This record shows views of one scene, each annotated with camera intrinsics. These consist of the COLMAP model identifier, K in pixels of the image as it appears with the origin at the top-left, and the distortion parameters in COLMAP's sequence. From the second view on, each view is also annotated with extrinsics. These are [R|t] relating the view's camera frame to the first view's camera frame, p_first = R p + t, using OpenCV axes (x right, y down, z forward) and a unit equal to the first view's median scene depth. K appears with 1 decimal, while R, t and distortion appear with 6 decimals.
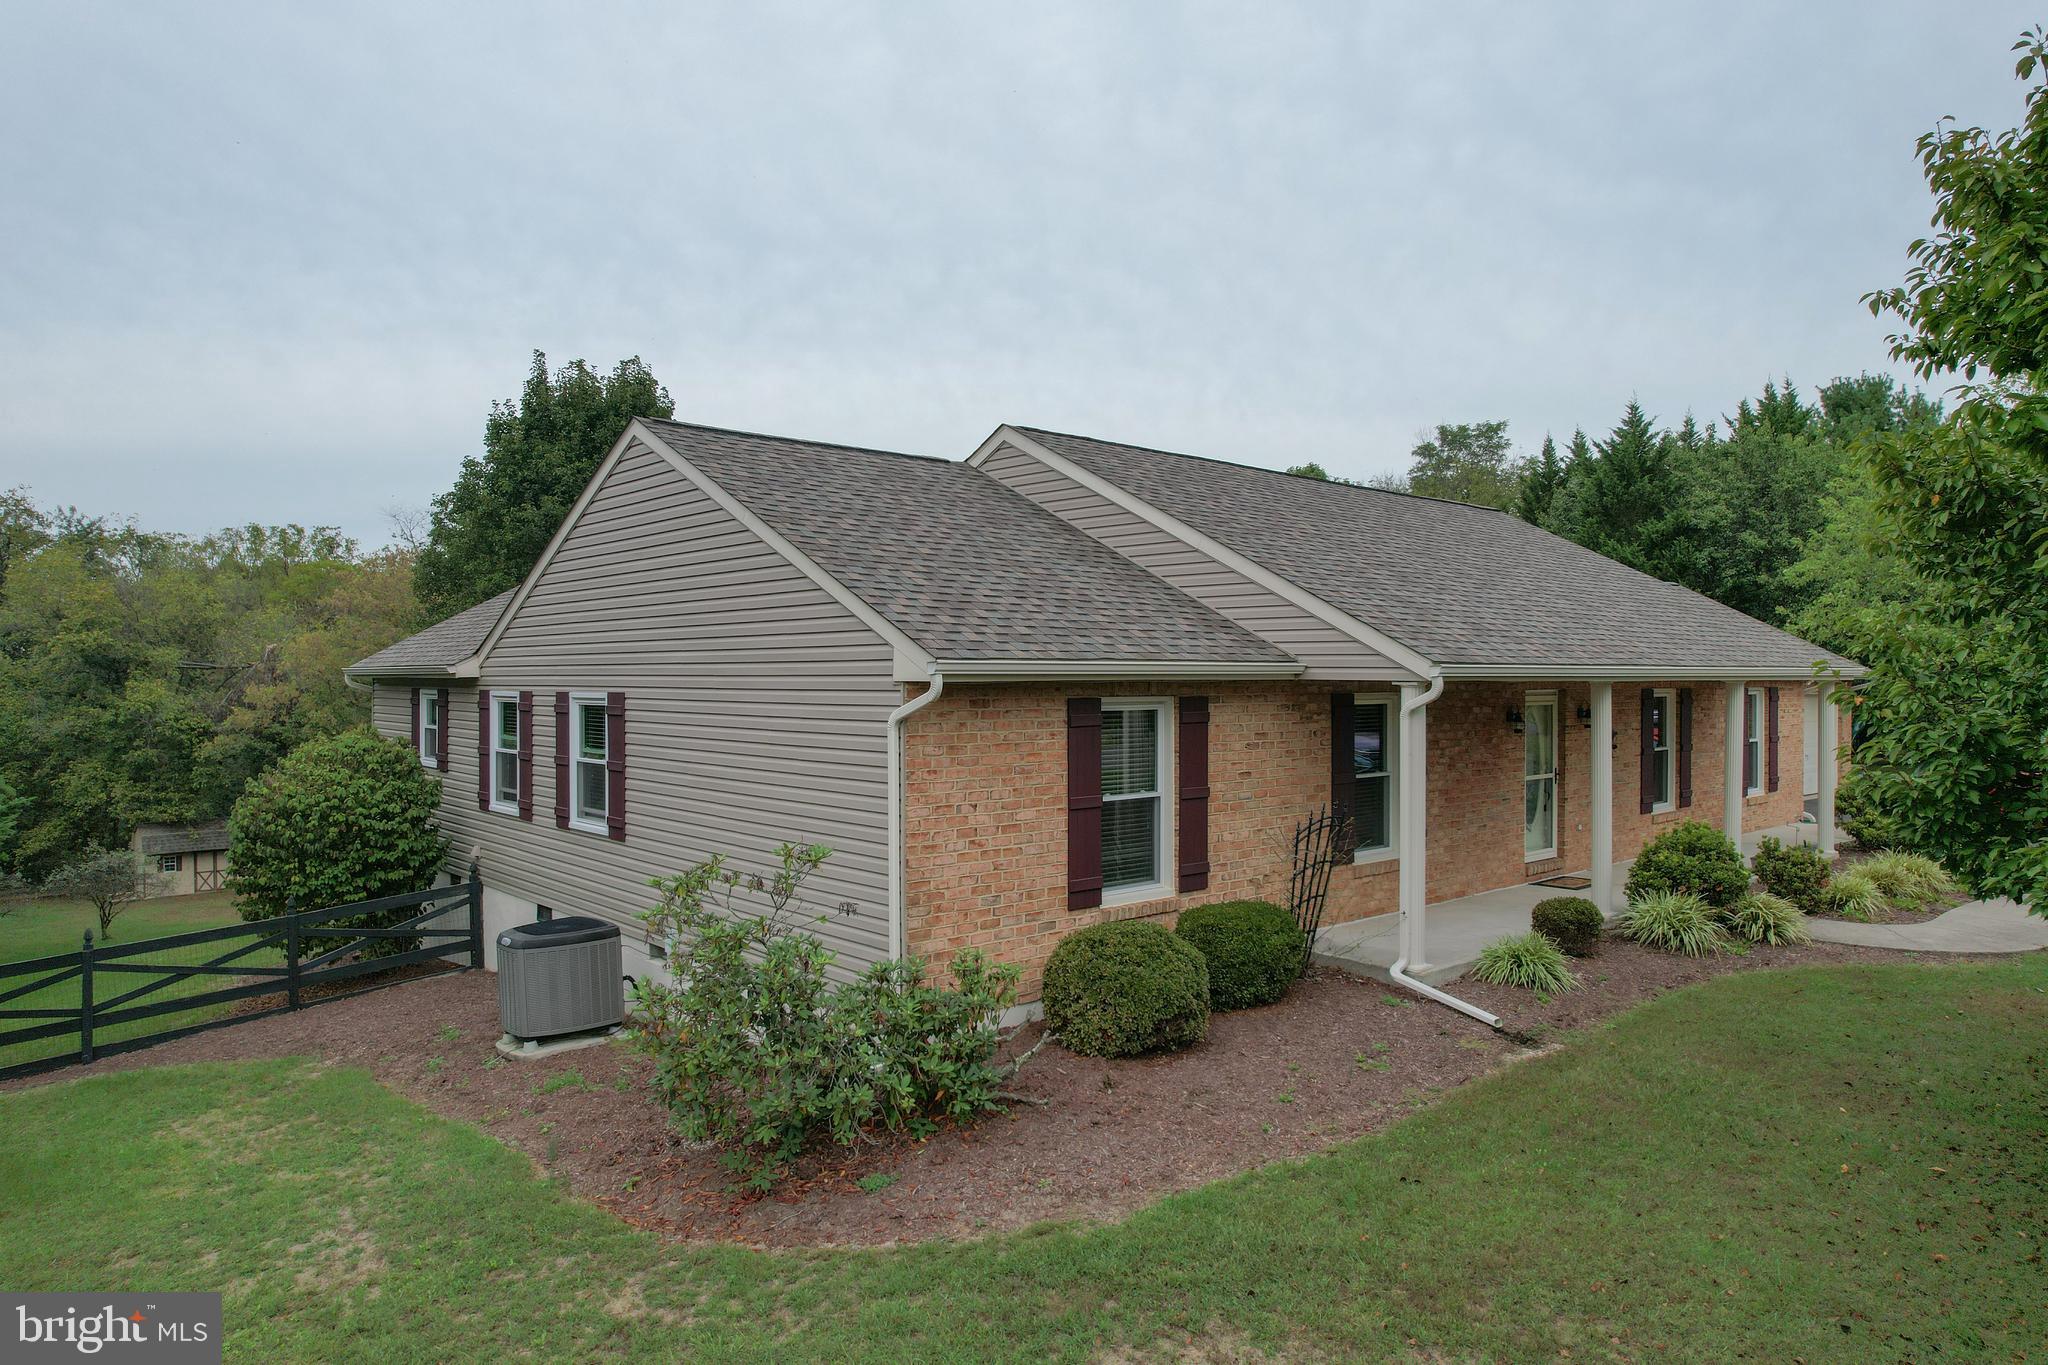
lens RADIAL K [[1301.5, 0, 1024.0], [0, 1301.5, 682.5], [0, 0, 1]] dist [-0.065187, 0.061726]
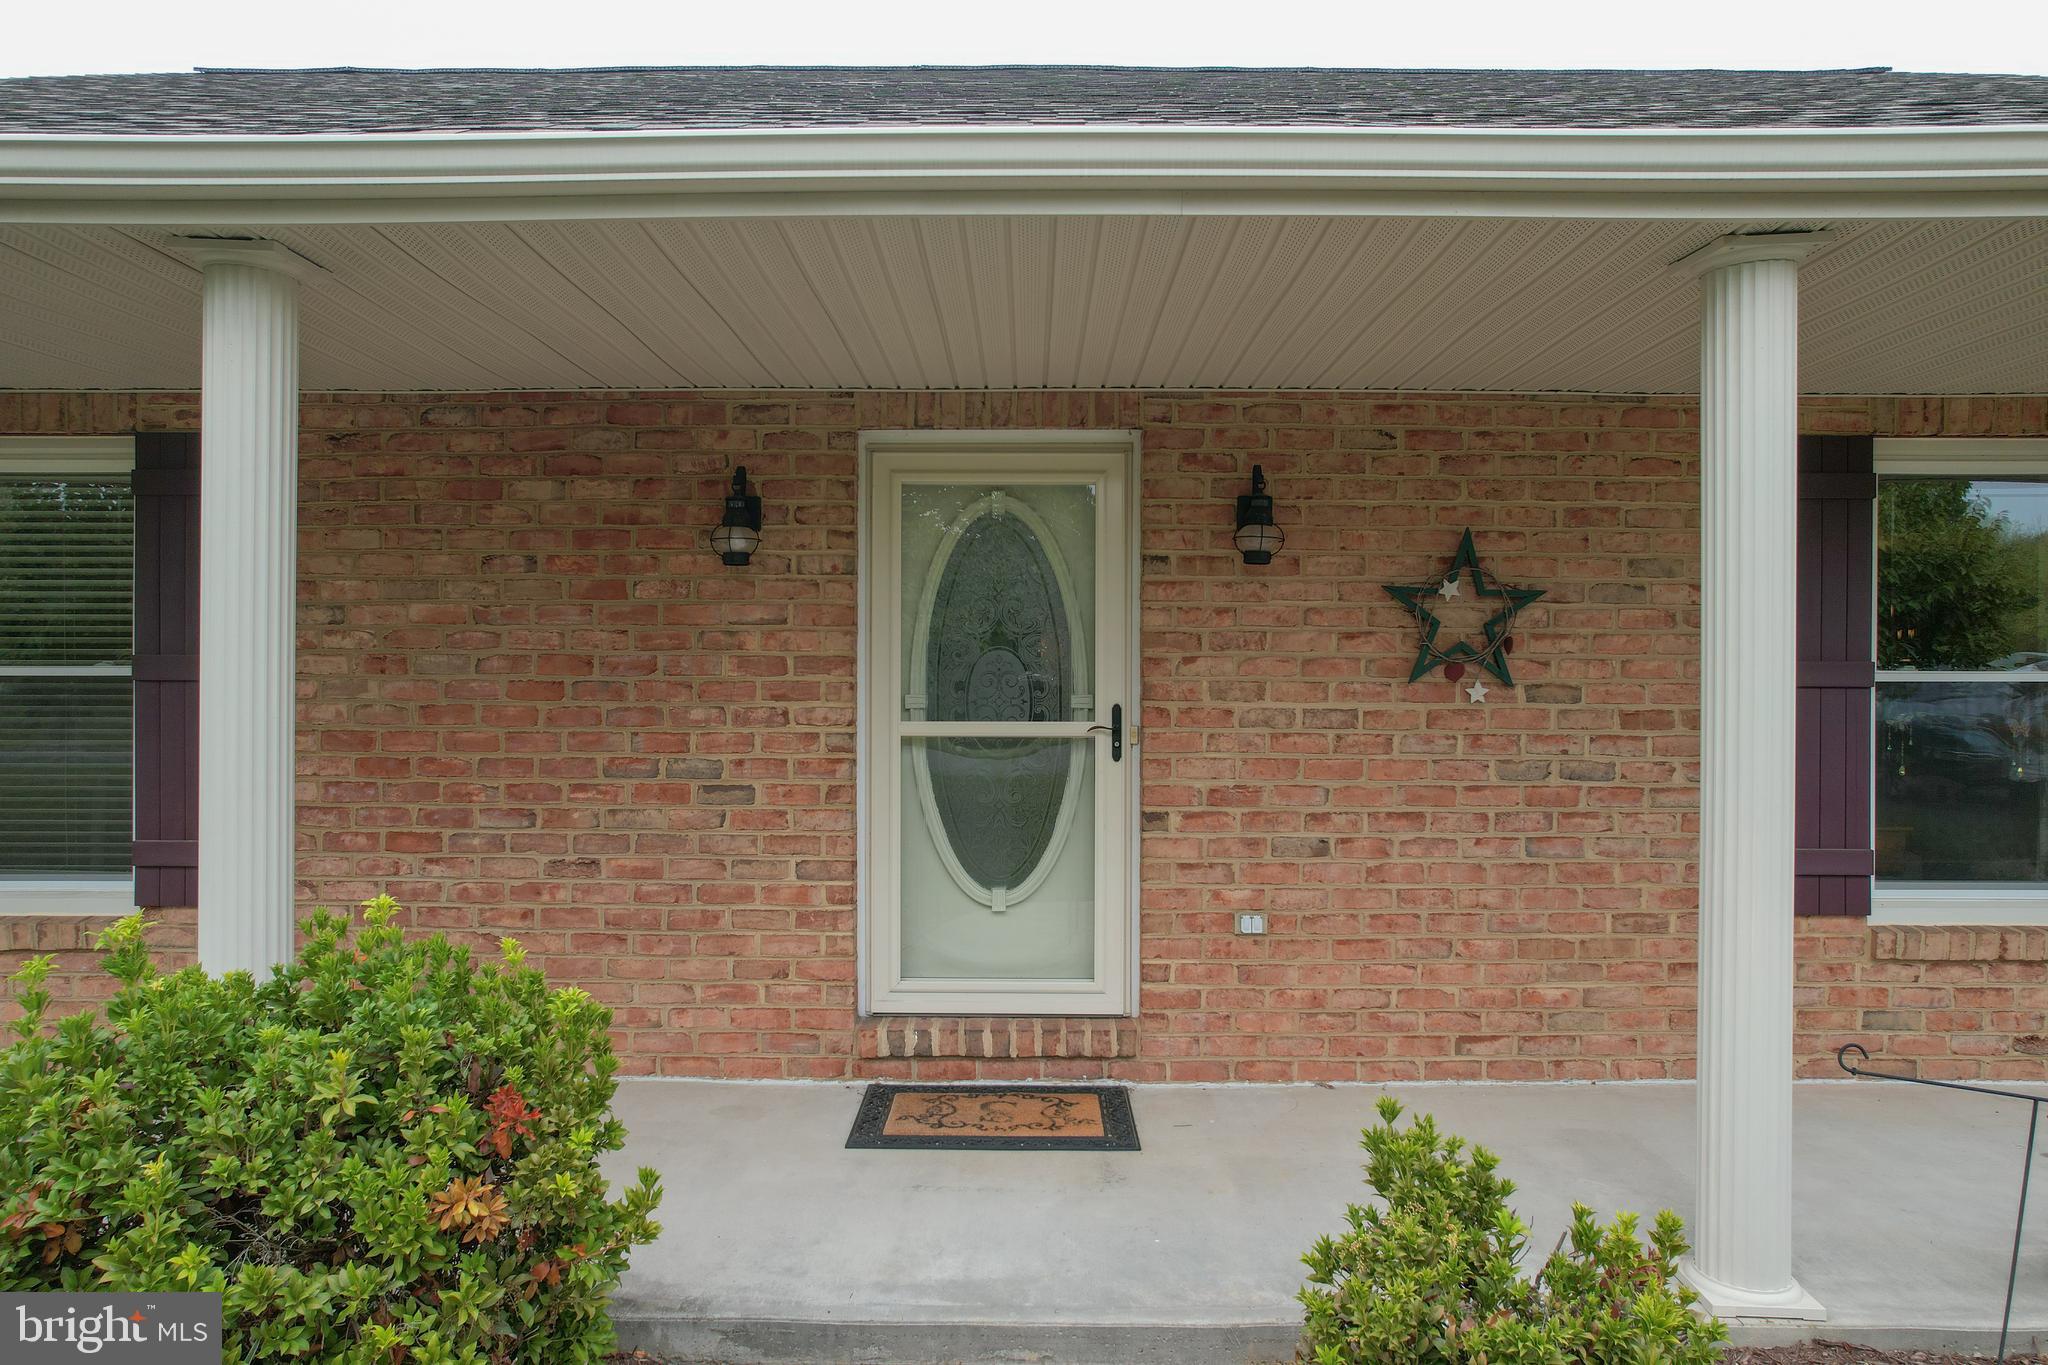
lens RADIAL K [[1301.5, 0, 1024.0], [0, 1301.5, 682.5], [0, 0, 1]] dist [-0.065187, 0.061726]
pose [[0.741805, 0.007030, -0.670579, 0.653904], [-0.011413, 0.999933, -0.002143, 0.067724], [0.670518, 0.009243, 0.741835, 0.854848]]
